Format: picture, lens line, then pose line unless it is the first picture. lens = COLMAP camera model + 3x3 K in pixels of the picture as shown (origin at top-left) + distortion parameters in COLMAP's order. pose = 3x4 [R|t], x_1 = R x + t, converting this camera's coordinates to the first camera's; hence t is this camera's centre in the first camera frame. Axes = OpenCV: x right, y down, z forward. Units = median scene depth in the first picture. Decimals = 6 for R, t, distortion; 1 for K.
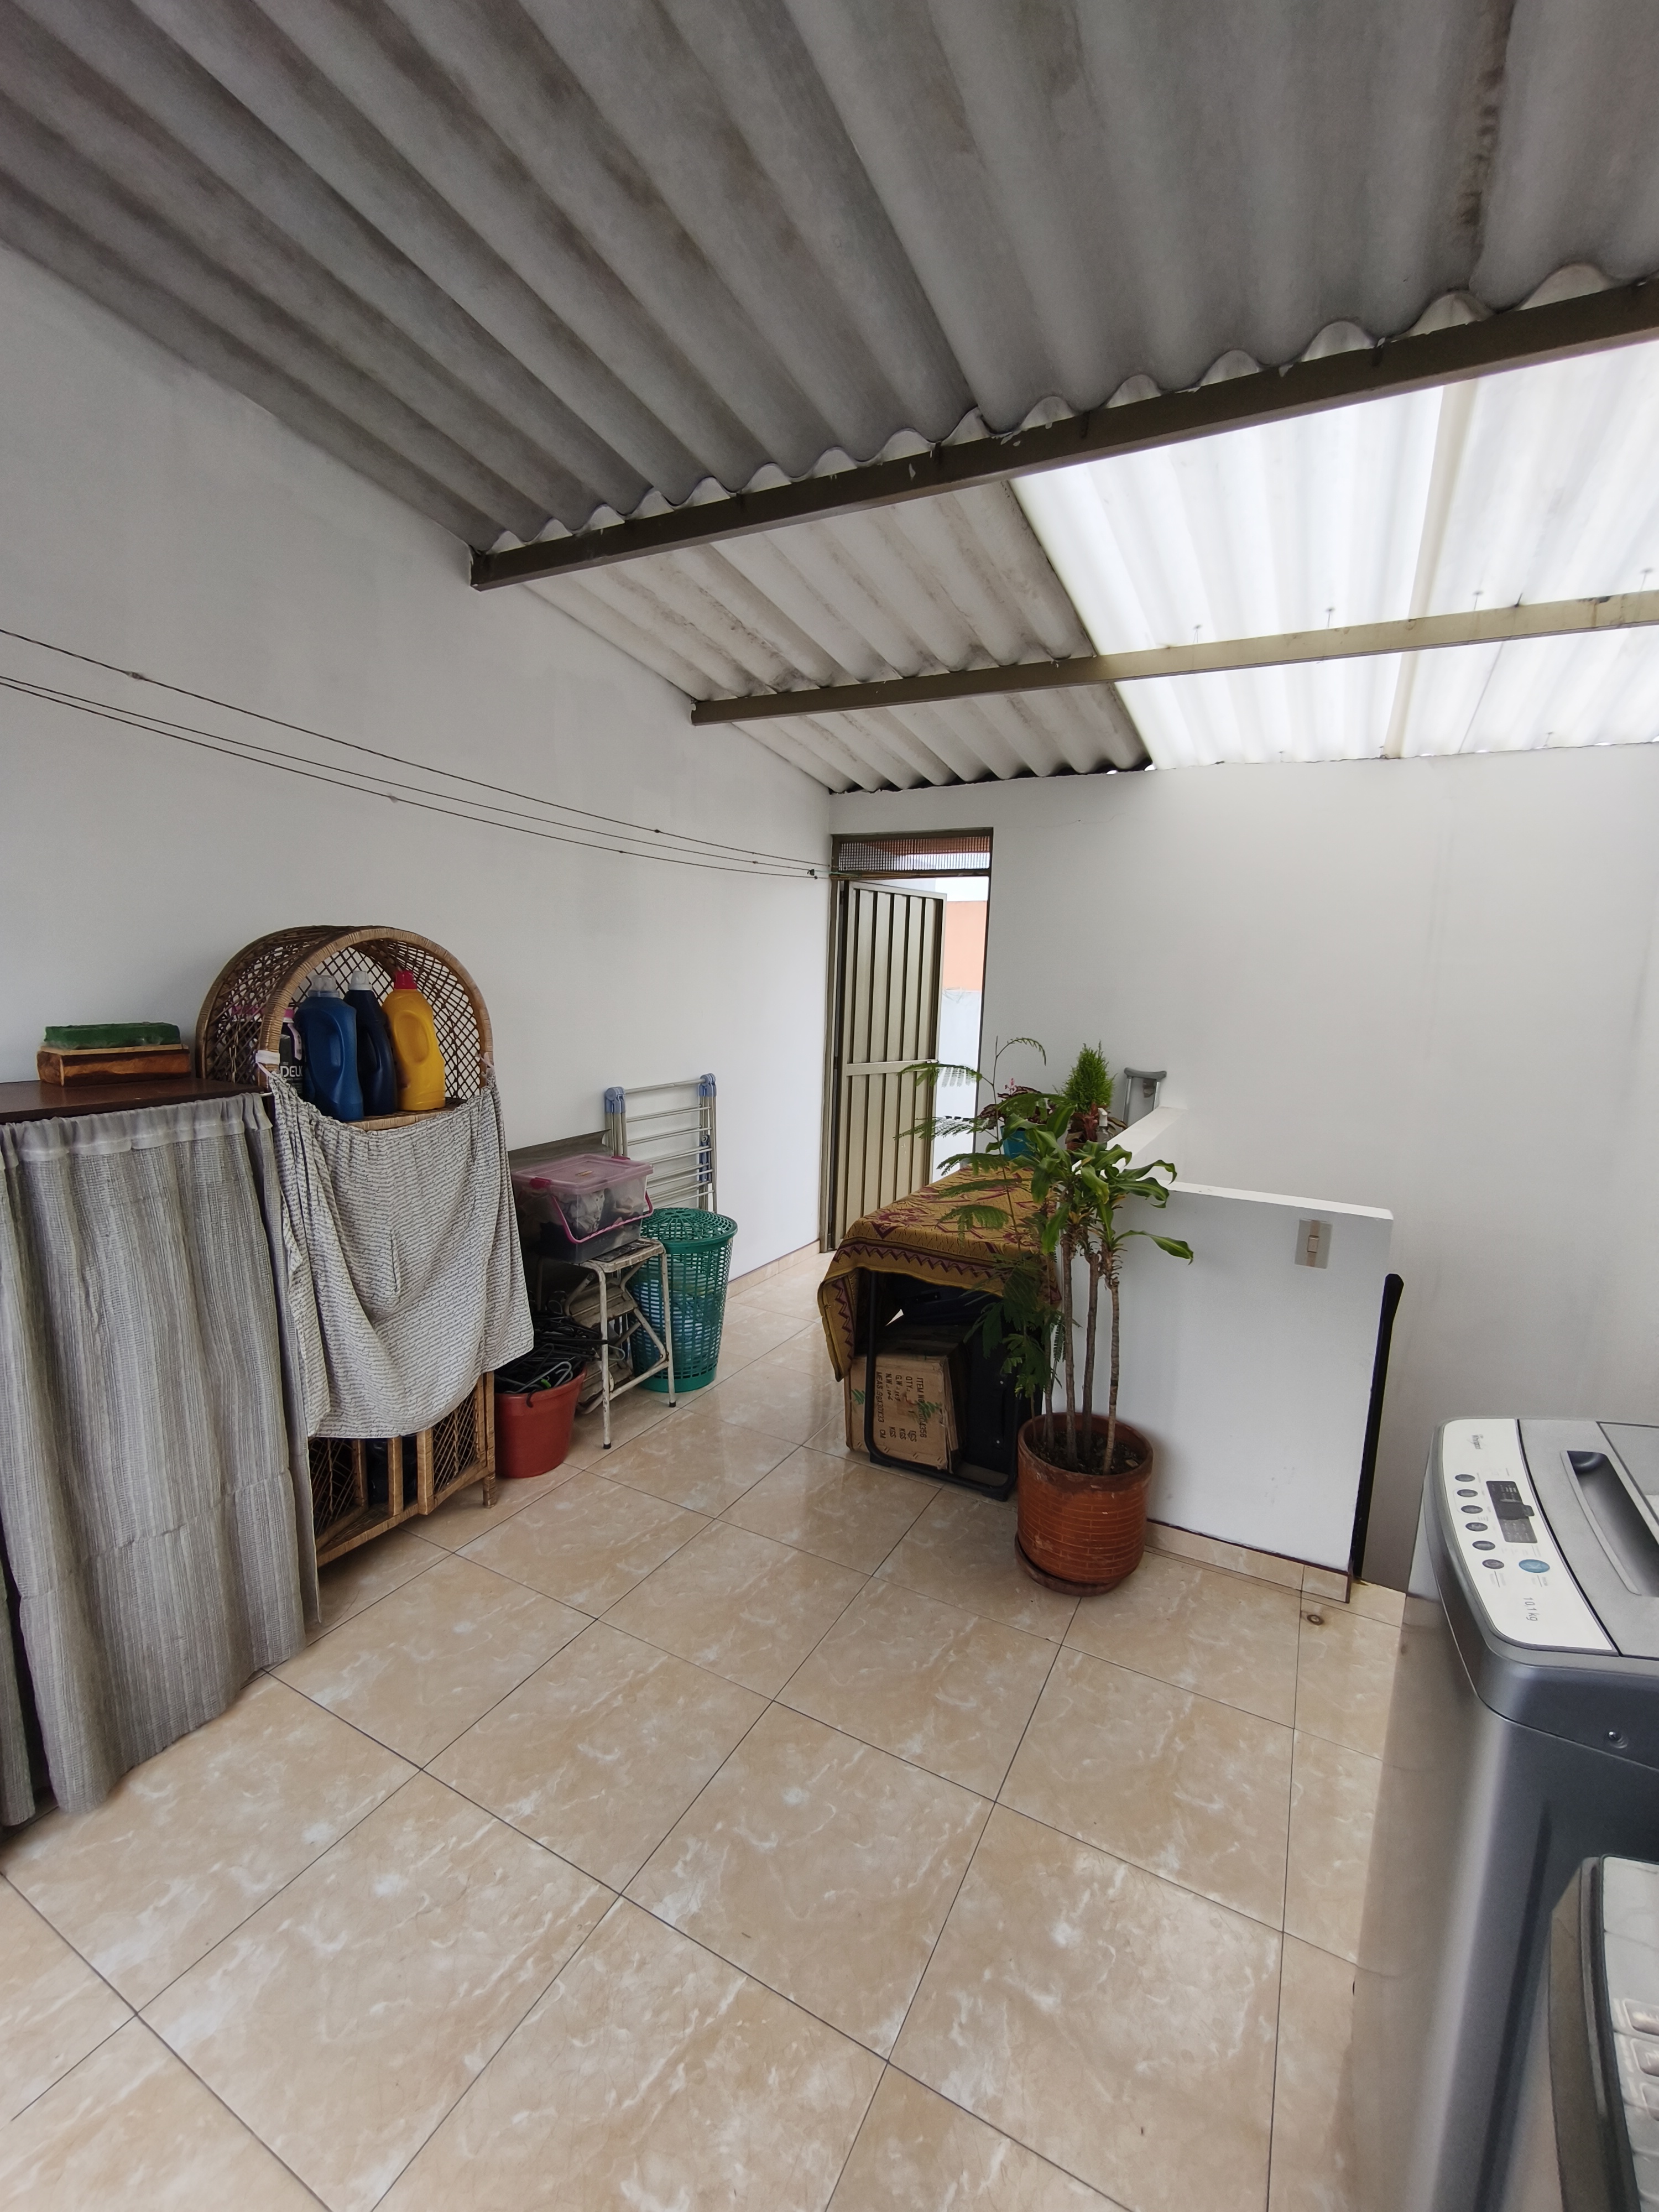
lens RADIAL K [[937.9, 0, 823.5], [0, 937.9, 1113.2], [0, 0, 1]] dist [-0.000975, -0.000089]
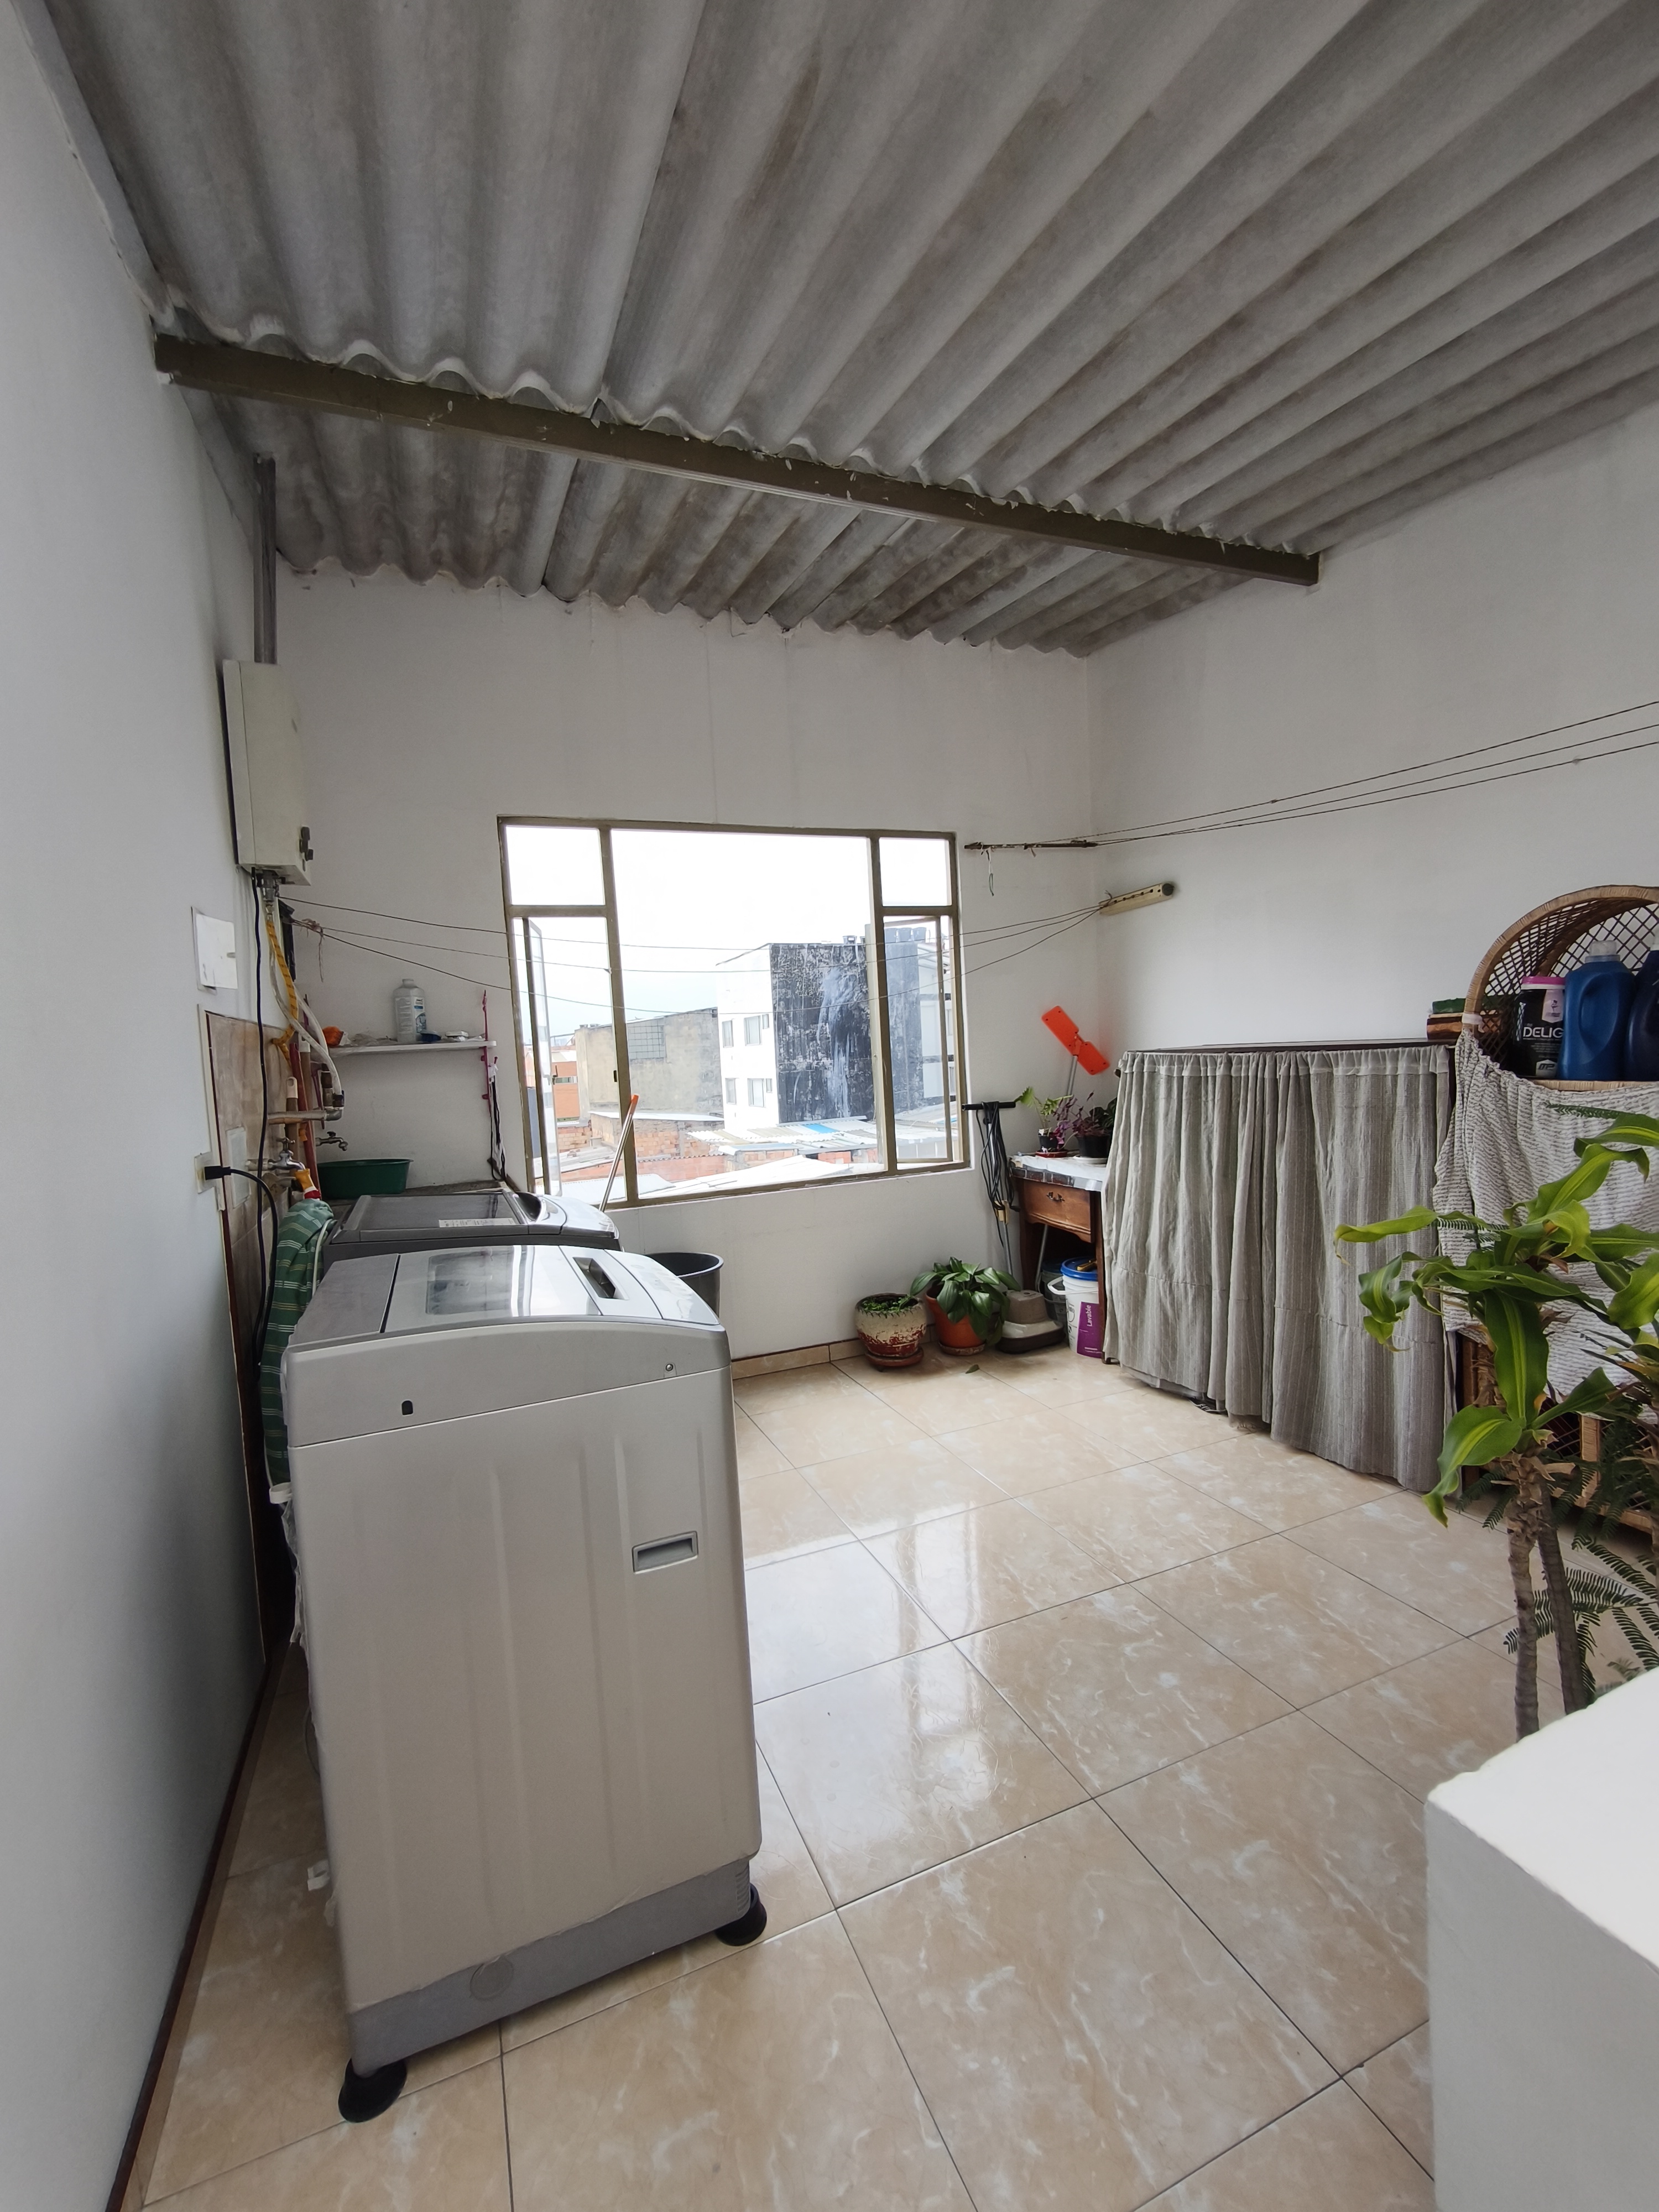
lens RADIAL K [[937.9, 0, 823.5], [0, 937.9, 1113.2], [0, 0, 1]] dist [-0.000975, -0.000089]
pose [[-0.635744, 0.054363, -0.769984, 1.017827], [-0.078378, 0.987815, 0.134456, -0.038996], [0.767911, 0.145829, -0.623736, 1.259501]]
